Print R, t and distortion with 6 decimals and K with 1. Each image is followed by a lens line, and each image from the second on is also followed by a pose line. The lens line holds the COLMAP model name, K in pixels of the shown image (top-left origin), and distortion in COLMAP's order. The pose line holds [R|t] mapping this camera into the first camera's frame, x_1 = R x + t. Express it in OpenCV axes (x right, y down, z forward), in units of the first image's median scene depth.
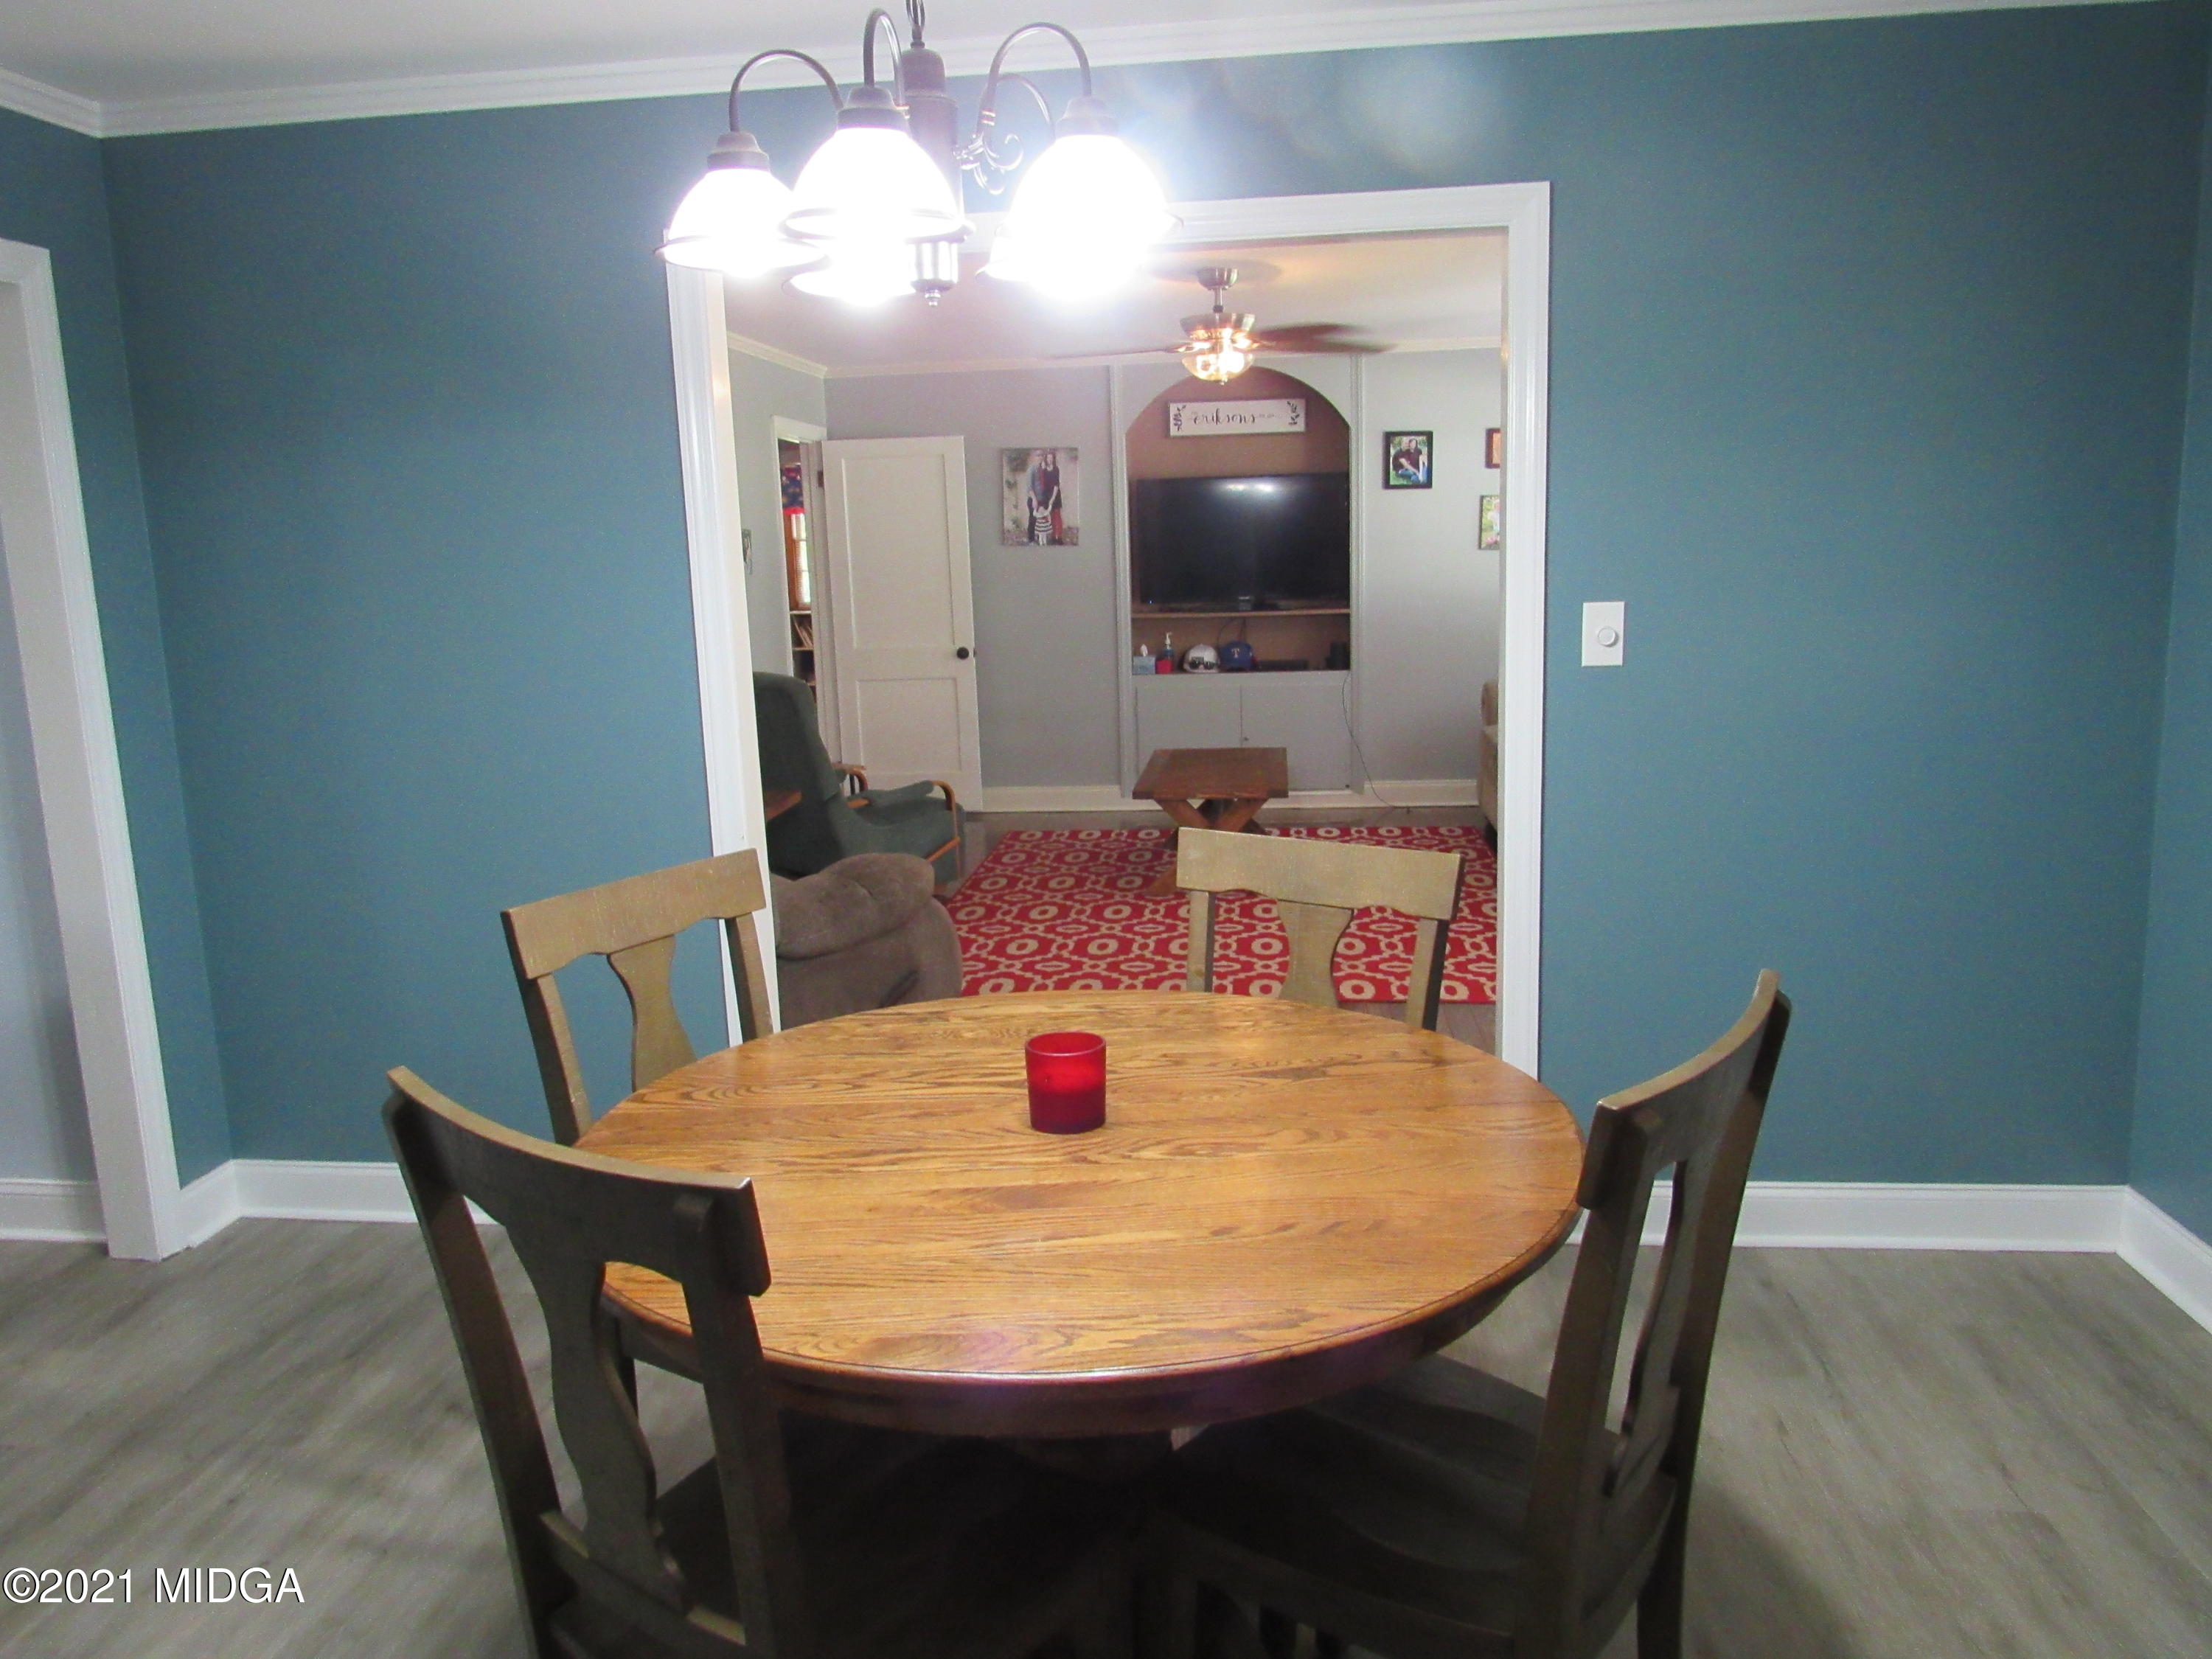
lens RADIAL K [[1576.5, 0, 1109.4], [0, 1576.5, 836.6], [0, 0, 1]] dist [-0.039788, 0.013184]
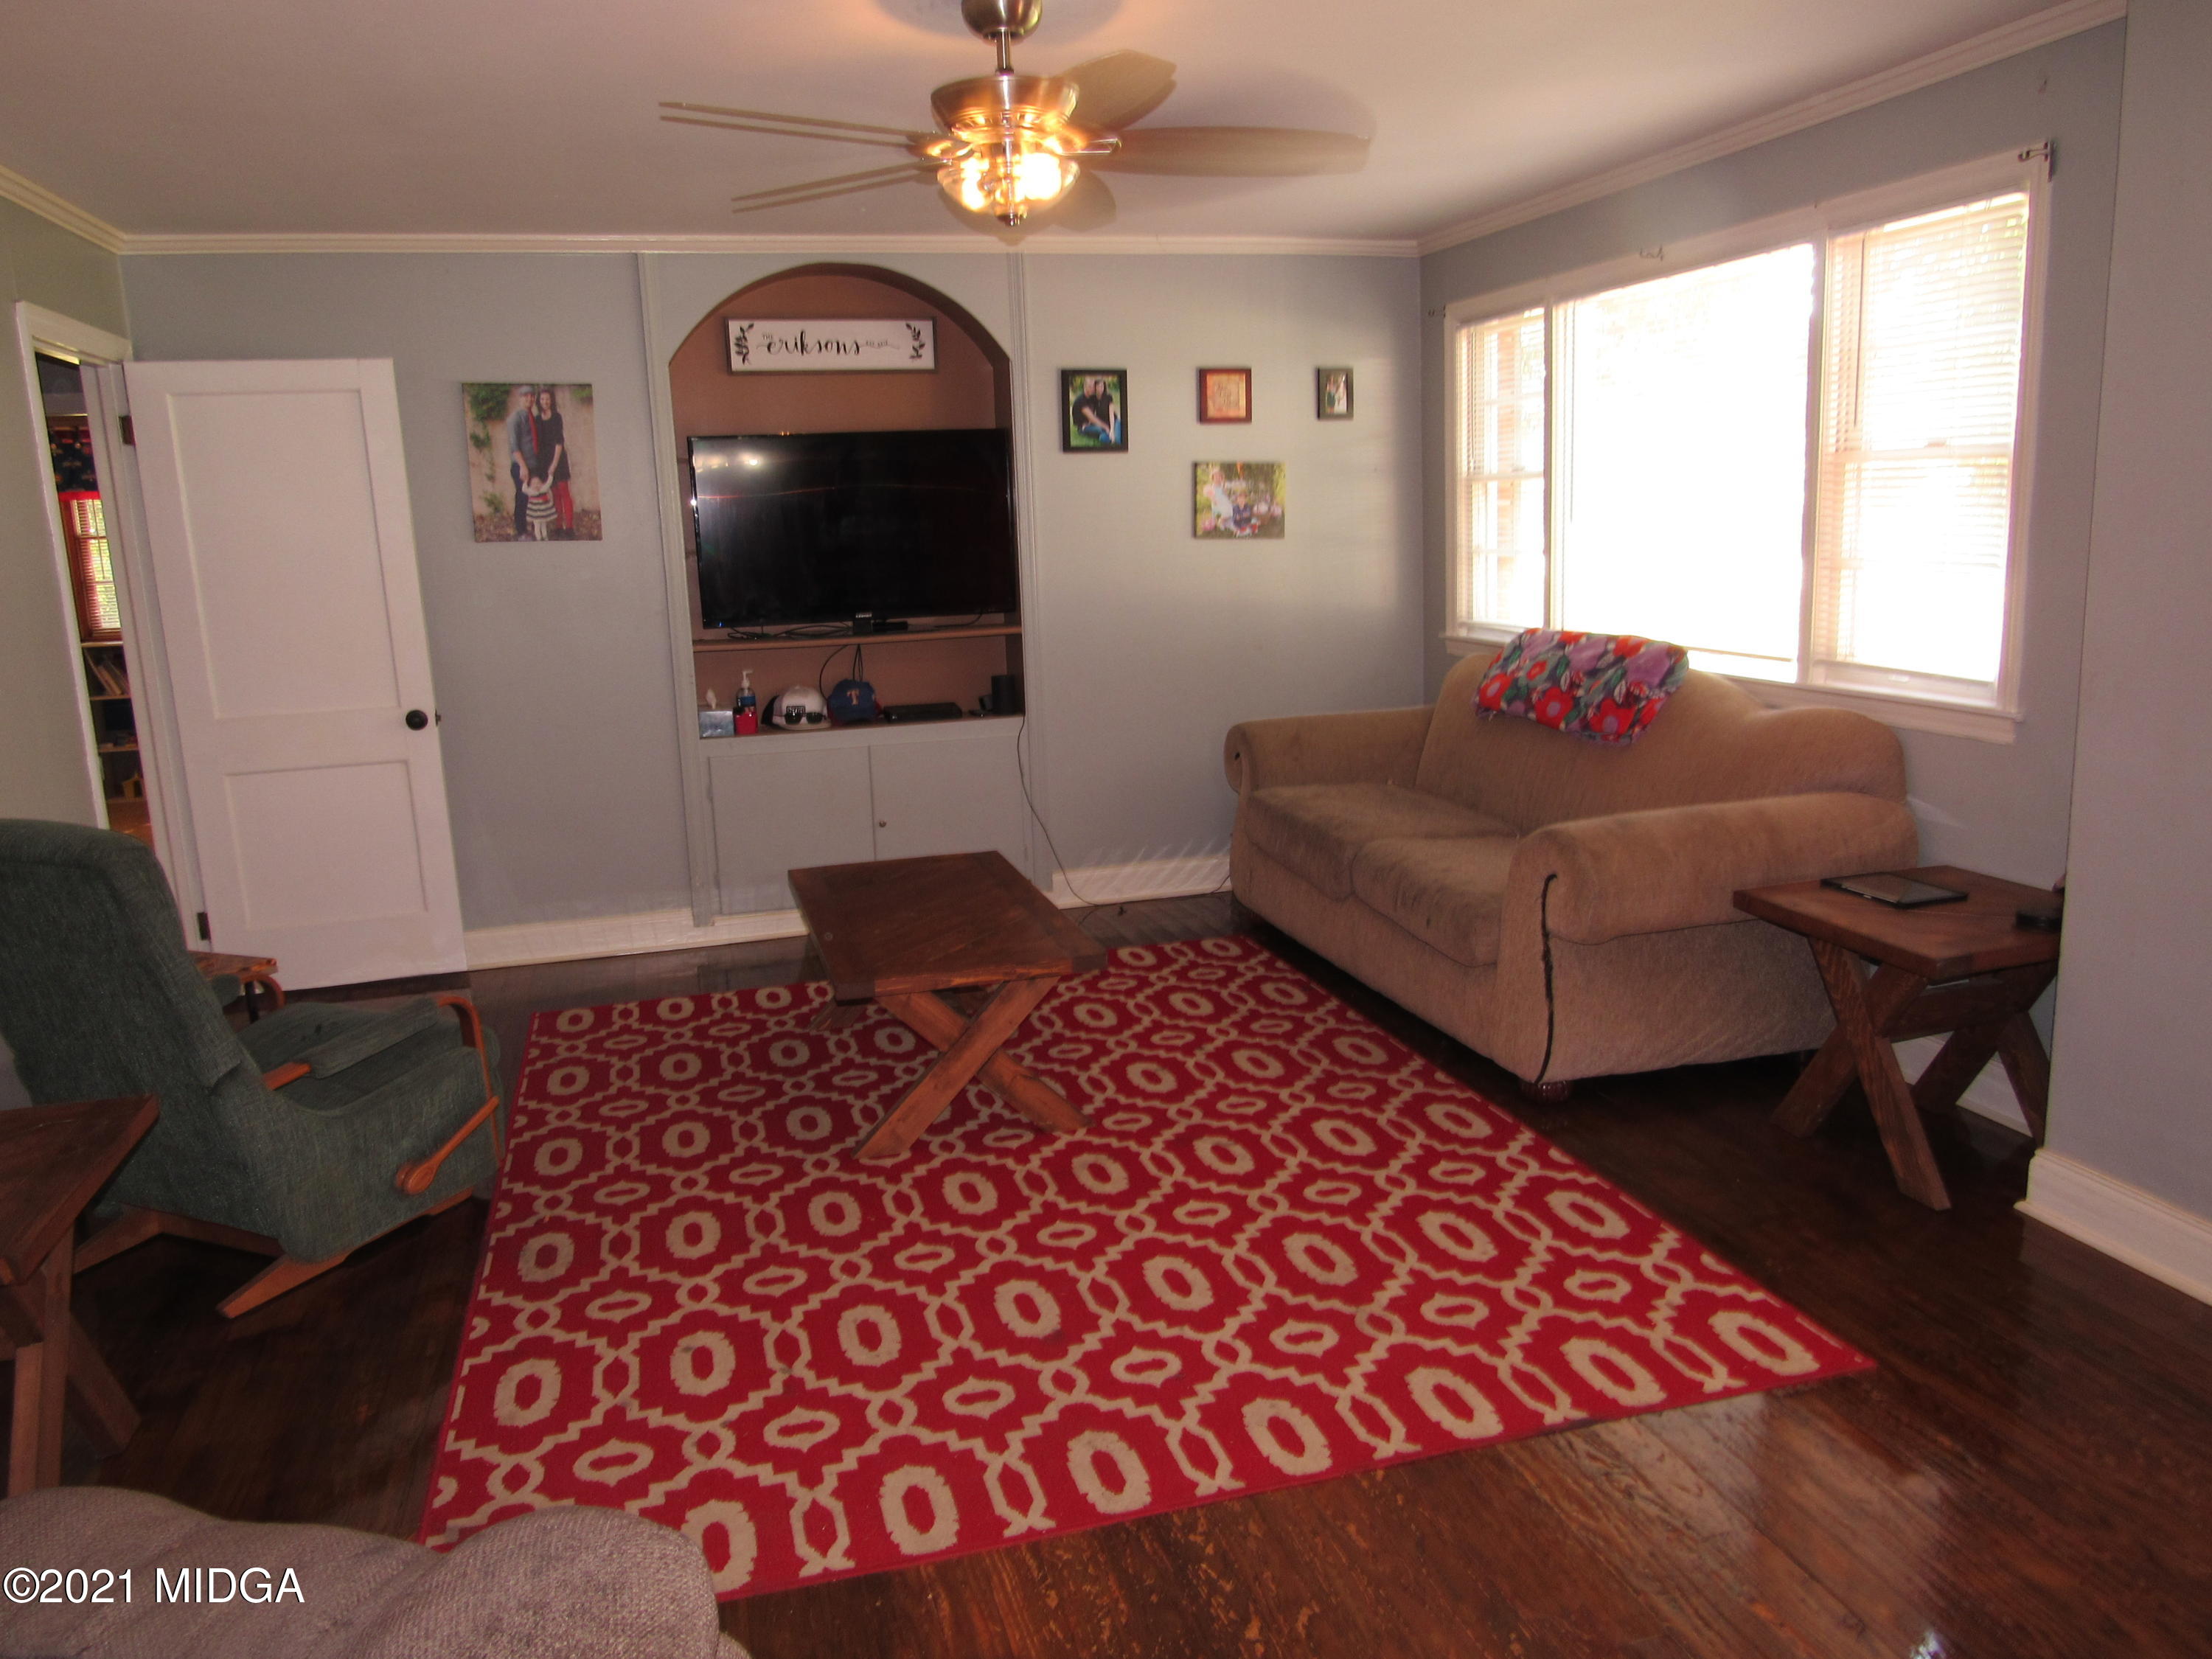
lens RADIAL K [[1576.5, 0, 1109.3], [0, 1576.5, 835.8], [0, 0, 1]] dist [-0.039788, 0.013184]
pose [[0.927031, -0.077516, 0.366885, -0.071050], [0.076581, 0.996916, 0.017127, -0.062162], [-0.367081, 0.012219, 0.930109, 0.344849]]
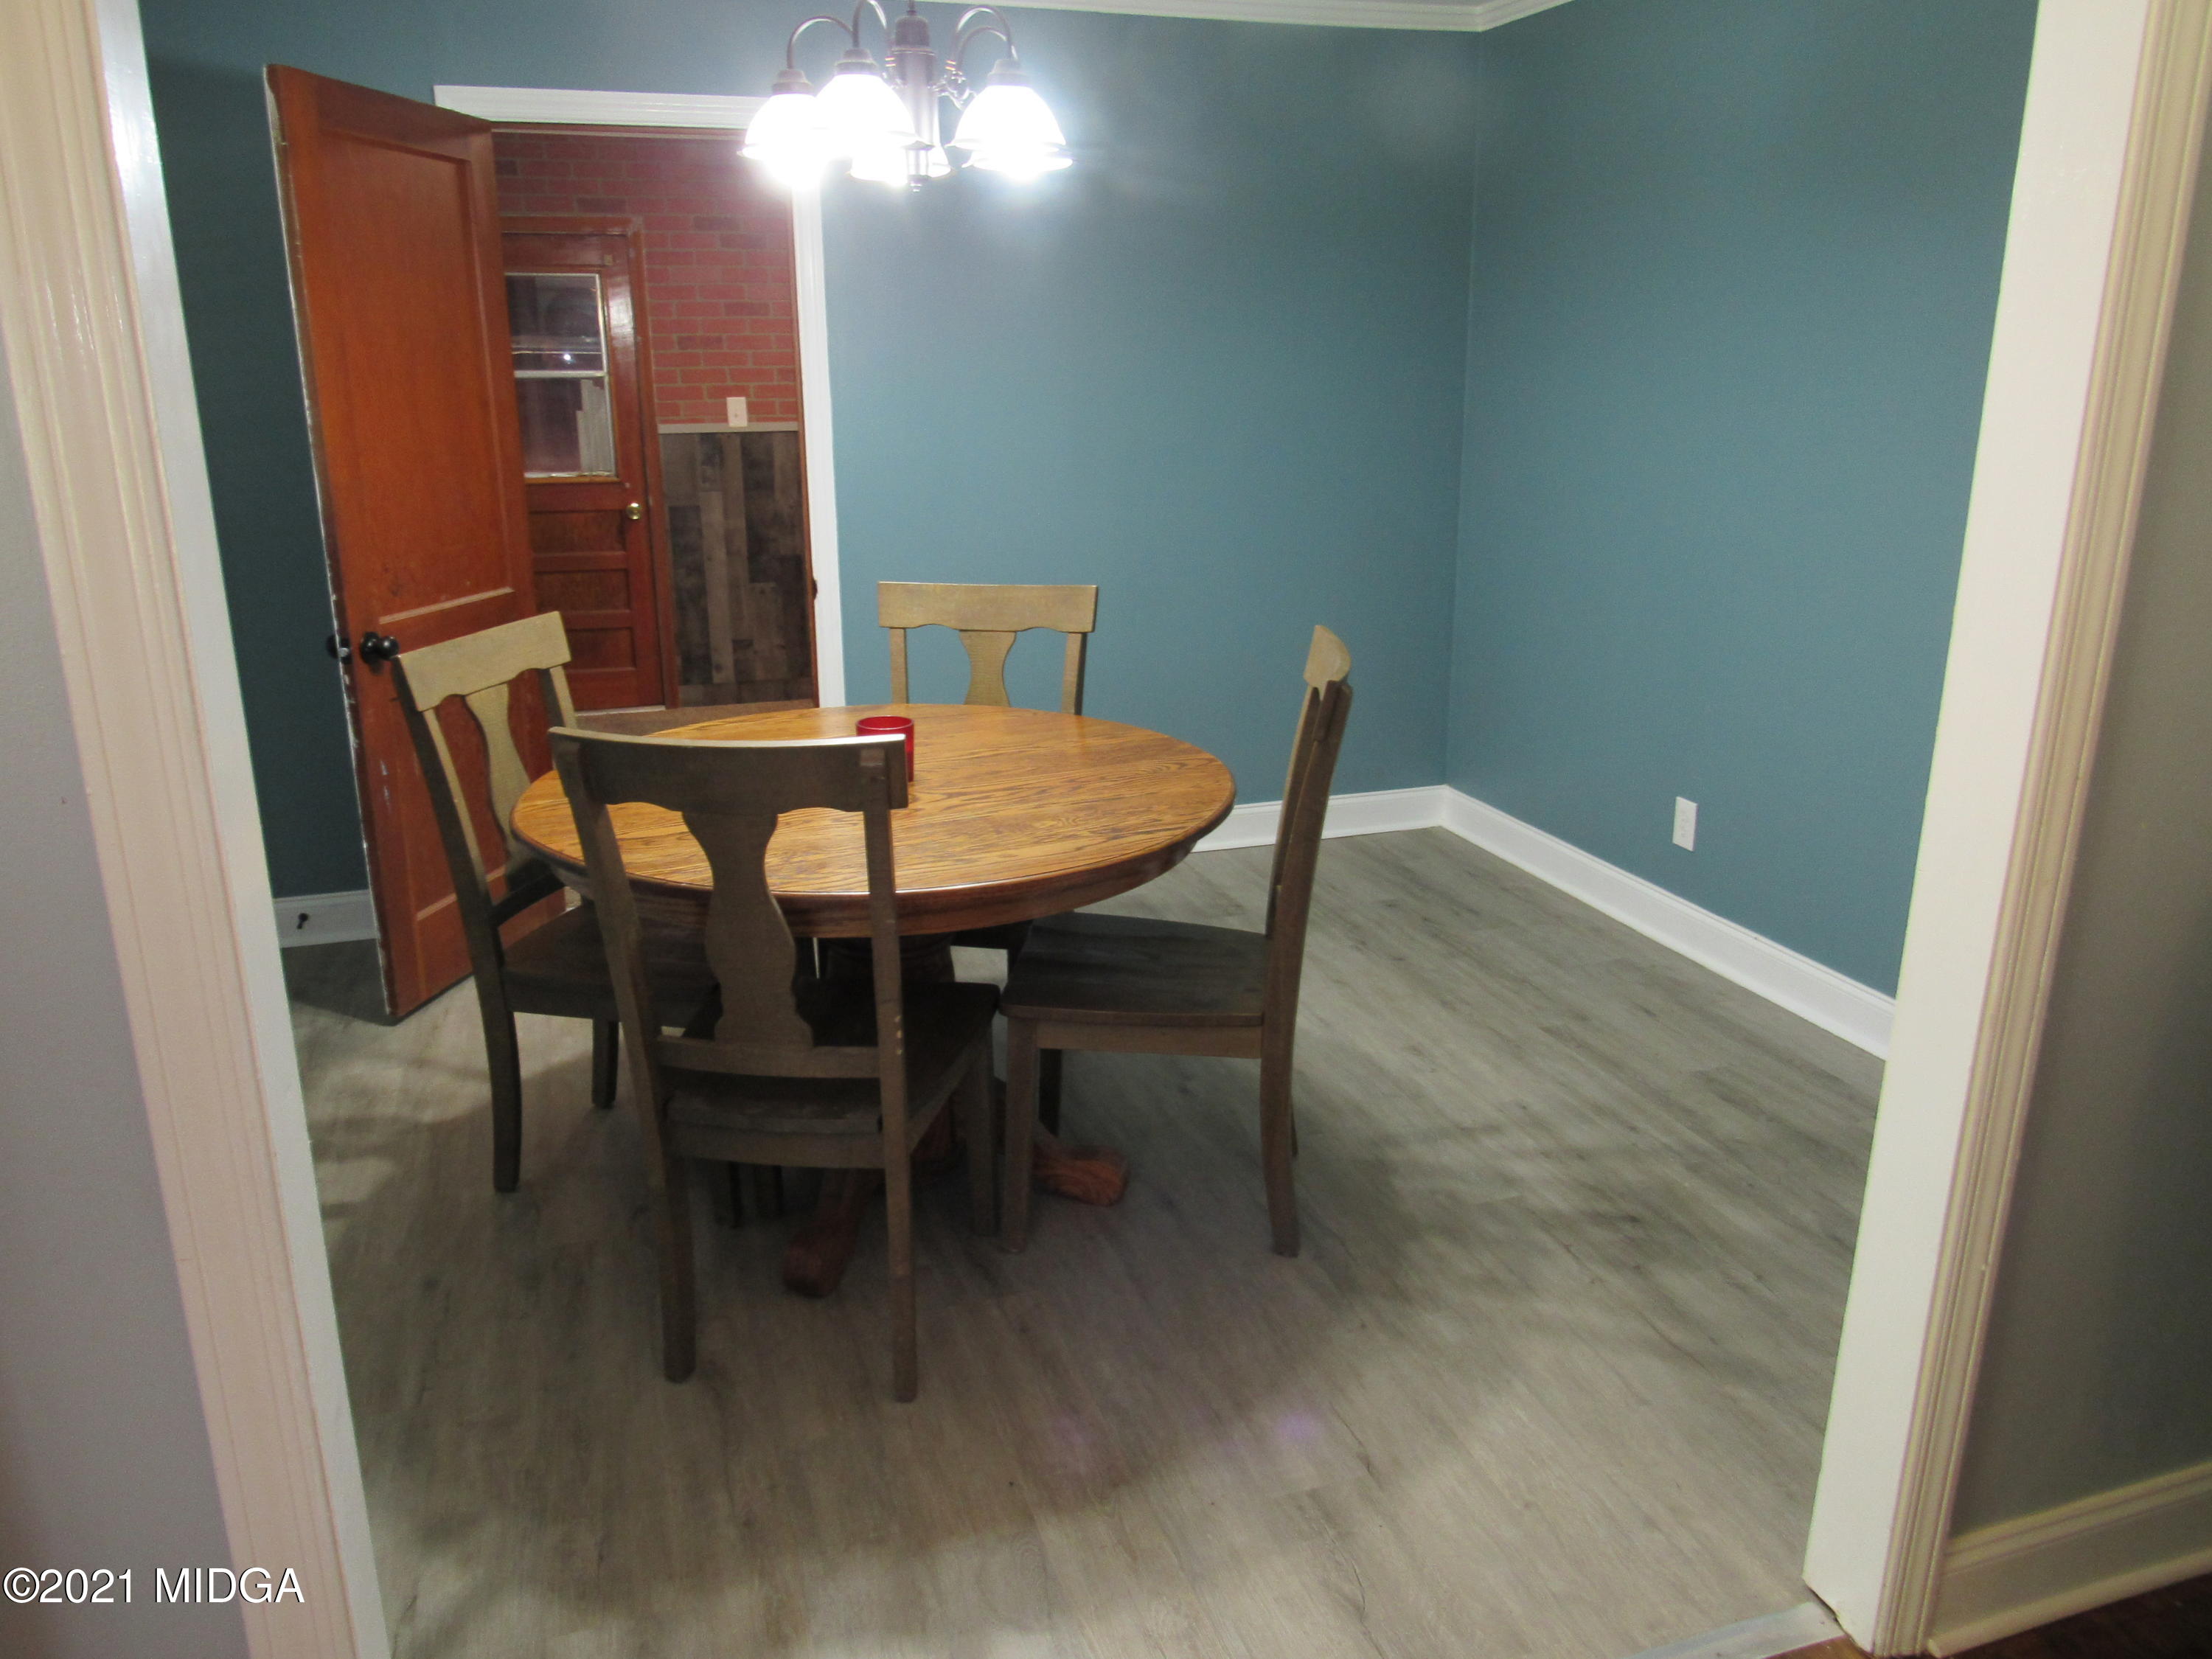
lens RADIAL K [[1576.5, 0, 1105.8], [0, 1576.5, 833.4], [0, 0, 1]] dist [-0.039788, 0.013184]
pose [[-0.914439, 0.139627, -0.379877, 0.171268], [-0.046270, 0.896385, 0.440854, -0.205664], [0.402071, 0.420711, -0.813229, 1.136893]]
